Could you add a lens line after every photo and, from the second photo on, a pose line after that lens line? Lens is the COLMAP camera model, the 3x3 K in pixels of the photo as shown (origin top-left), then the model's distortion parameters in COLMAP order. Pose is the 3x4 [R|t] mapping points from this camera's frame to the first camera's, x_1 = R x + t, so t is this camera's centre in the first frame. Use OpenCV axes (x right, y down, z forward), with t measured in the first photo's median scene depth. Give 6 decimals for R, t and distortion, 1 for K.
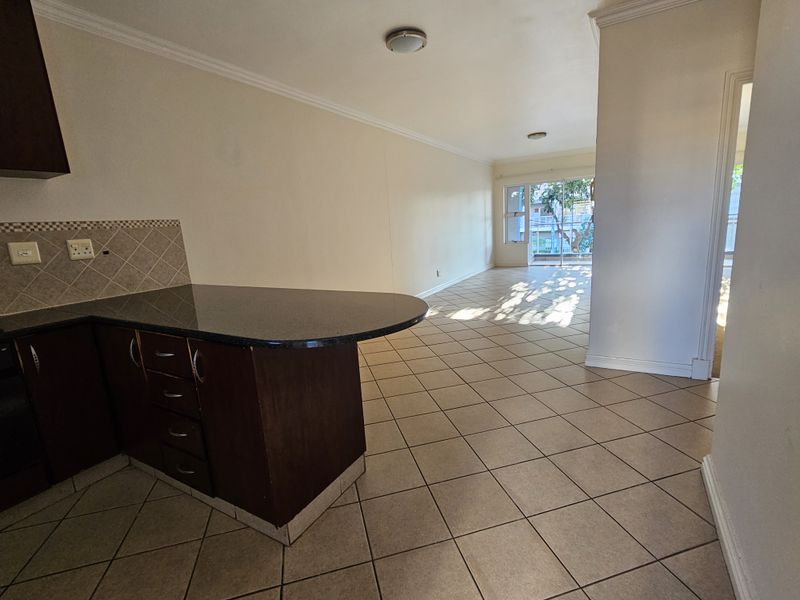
lens RADIAL K [[377.3, 0, 400.0], [0, 377.3, 300.0], [0, 0, 1]] dist [0.001064, 0.000512]
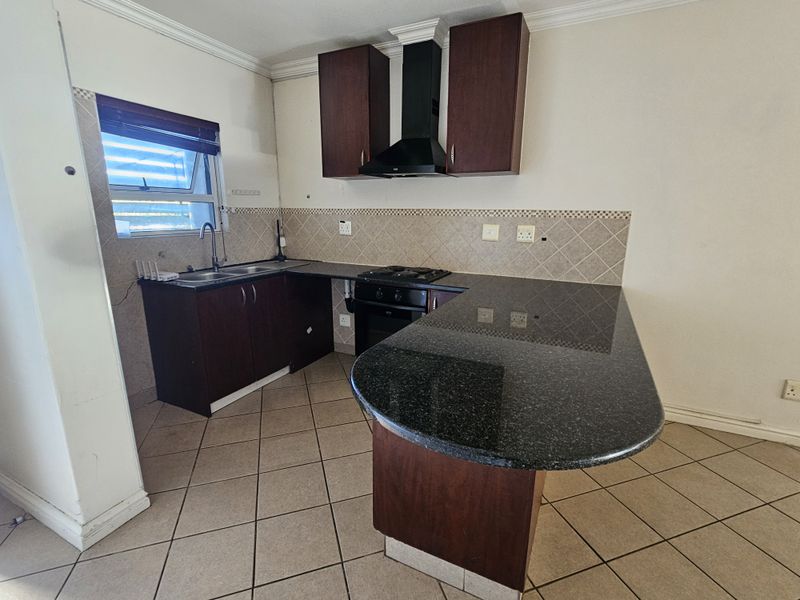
lens RADIAL K [[383.0, 0, 400.0], [0, 383.0, 300.0], [0, 0, 1]] dist [-0.005975, -0.000396]
pose [[0.053472, 0.289756, -0.955606, 0.326373], [-0.206817, 0.939438, 0.273281, -0.184809], [0.976917, 0.183022, 0.110159, 0.524470]]
